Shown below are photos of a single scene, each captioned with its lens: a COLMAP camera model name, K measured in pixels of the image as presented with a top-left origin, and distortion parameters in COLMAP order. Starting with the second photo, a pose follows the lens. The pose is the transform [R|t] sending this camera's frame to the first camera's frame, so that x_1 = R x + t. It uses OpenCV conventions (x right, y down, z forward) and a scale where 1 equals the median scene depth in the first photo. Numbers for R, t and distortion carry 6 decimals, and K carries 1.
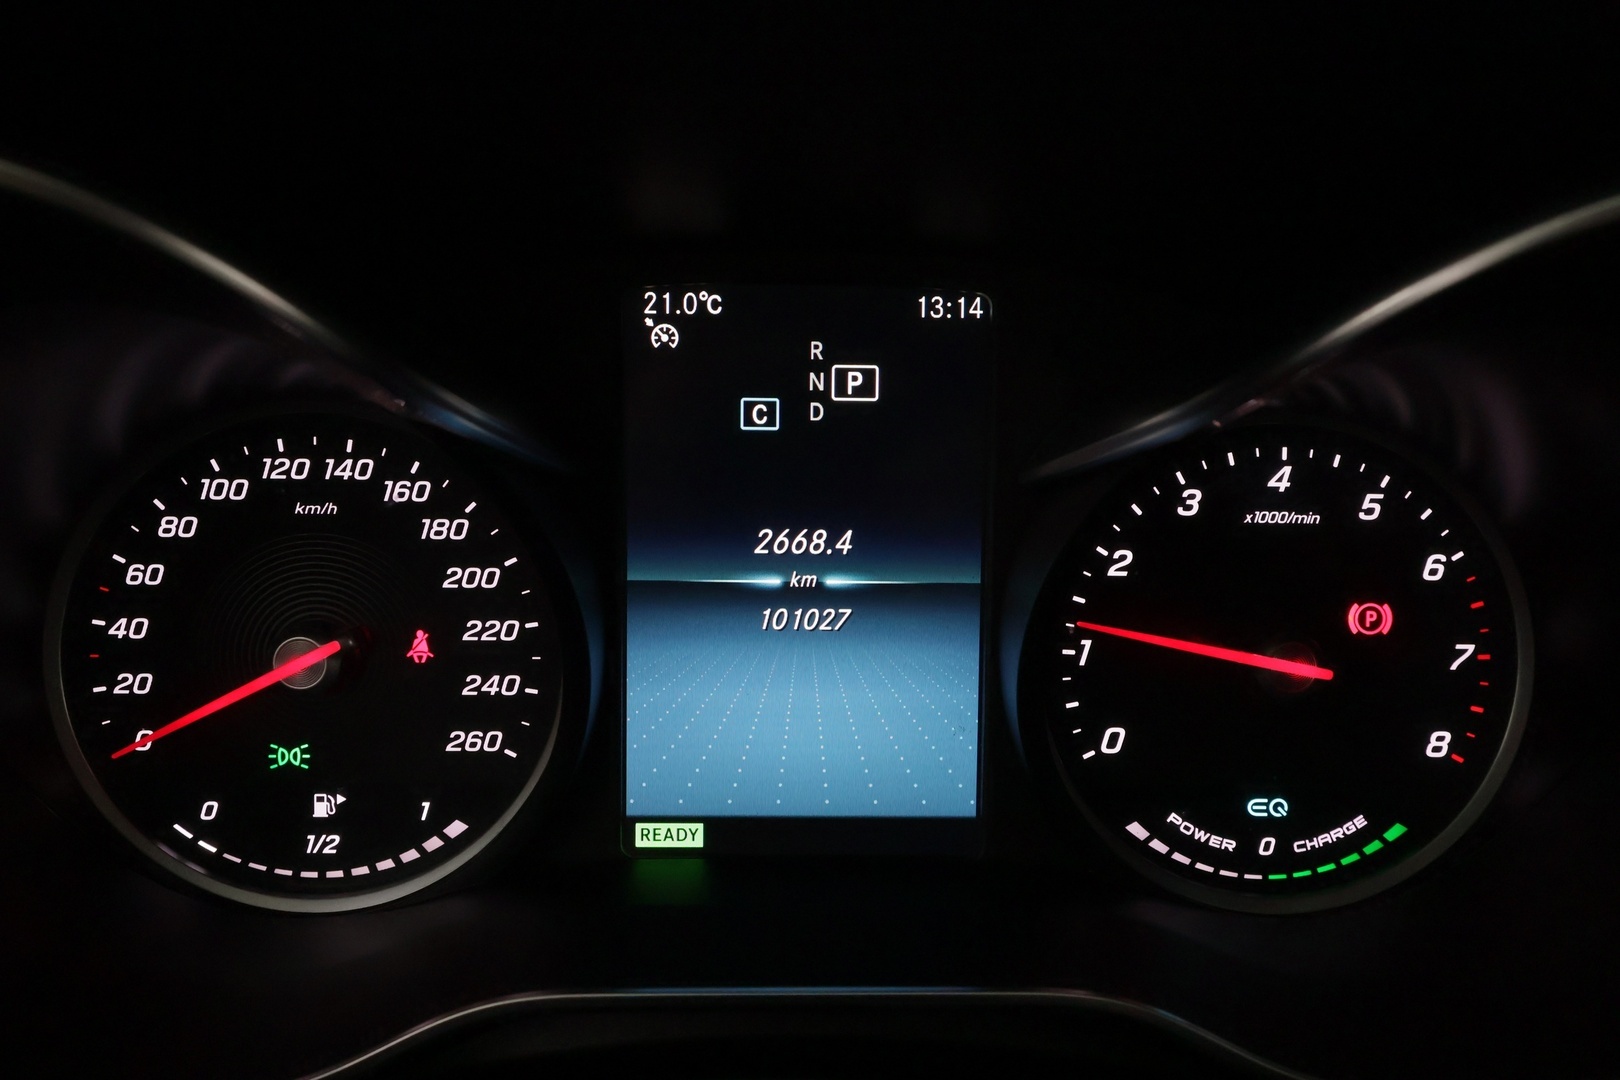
lens RADIAL K [[1362.4, 0, 799.6], [0, 1362.4, 542.7], [0, 0, 1]] dist [-0.006591, 0.004217]
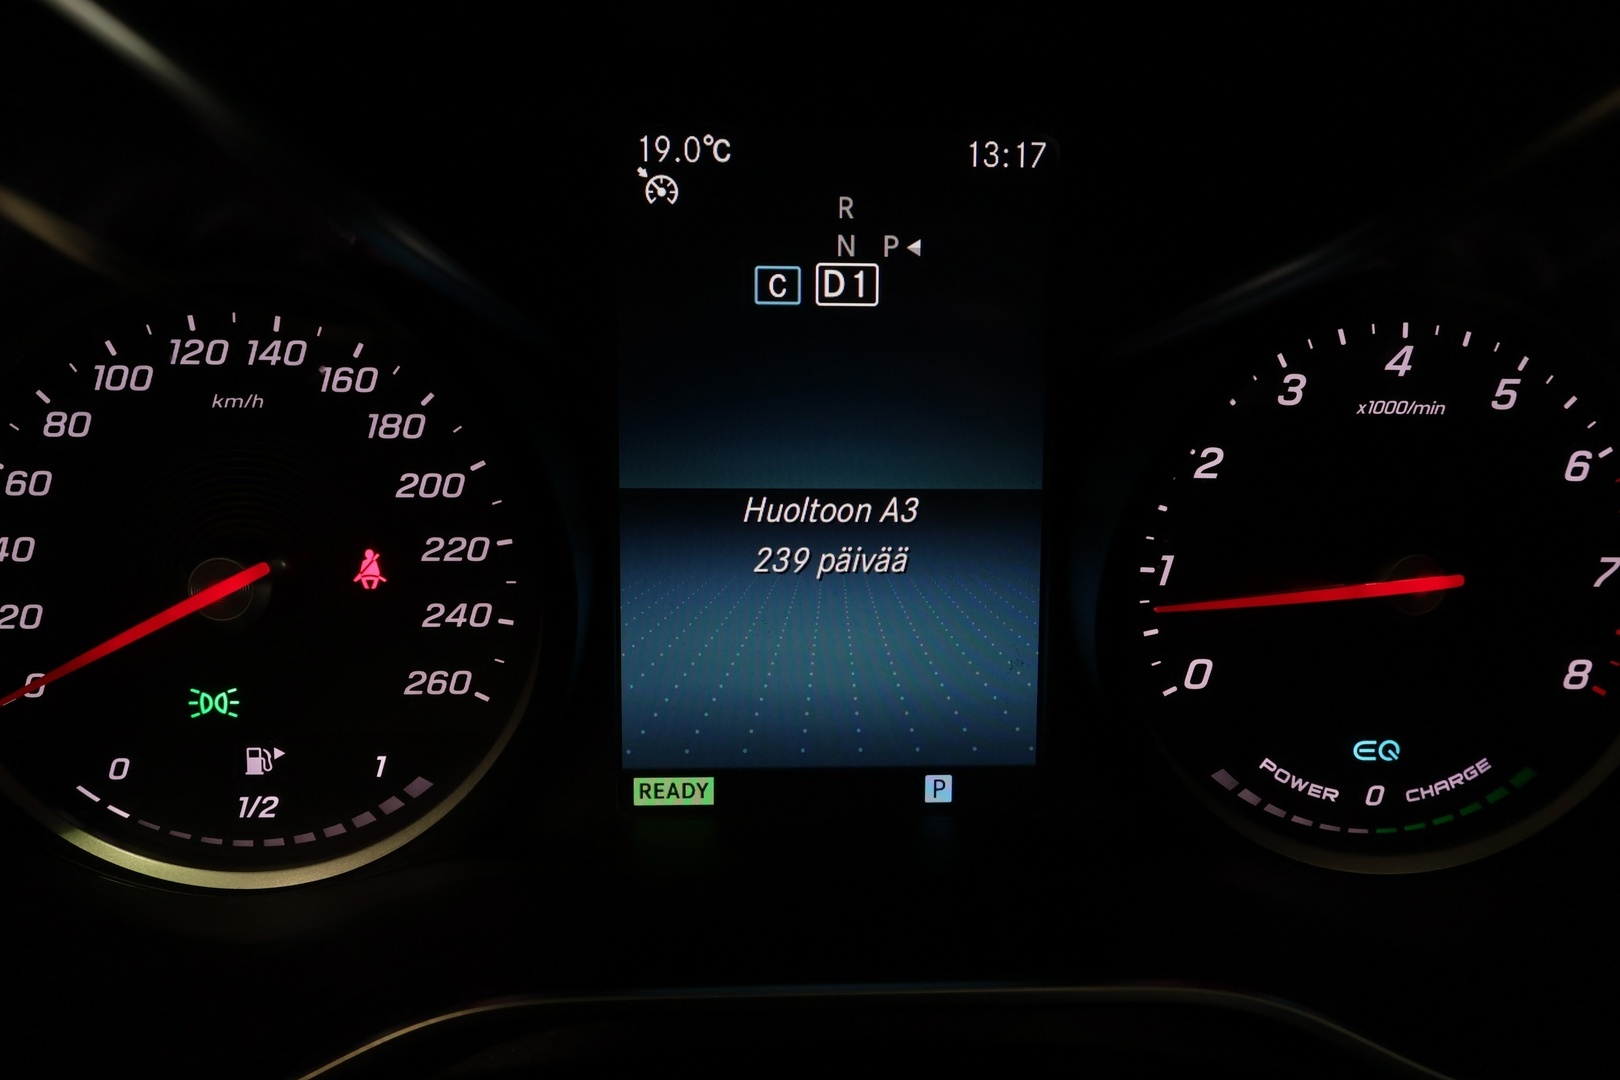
lens RADIAL K [[1421.2, 0, 819.8], [0, 1421.2, 534.5], [0, 0, 1]] dist [-0.011196, -0.009088]
pose [[0.999814, -0.008392, 0.017350, -0.019823], [0.007659, 0.999093, 0.041885, 0.020586], [-0.017686, -0.041745, 0.998972, 0.131666]]
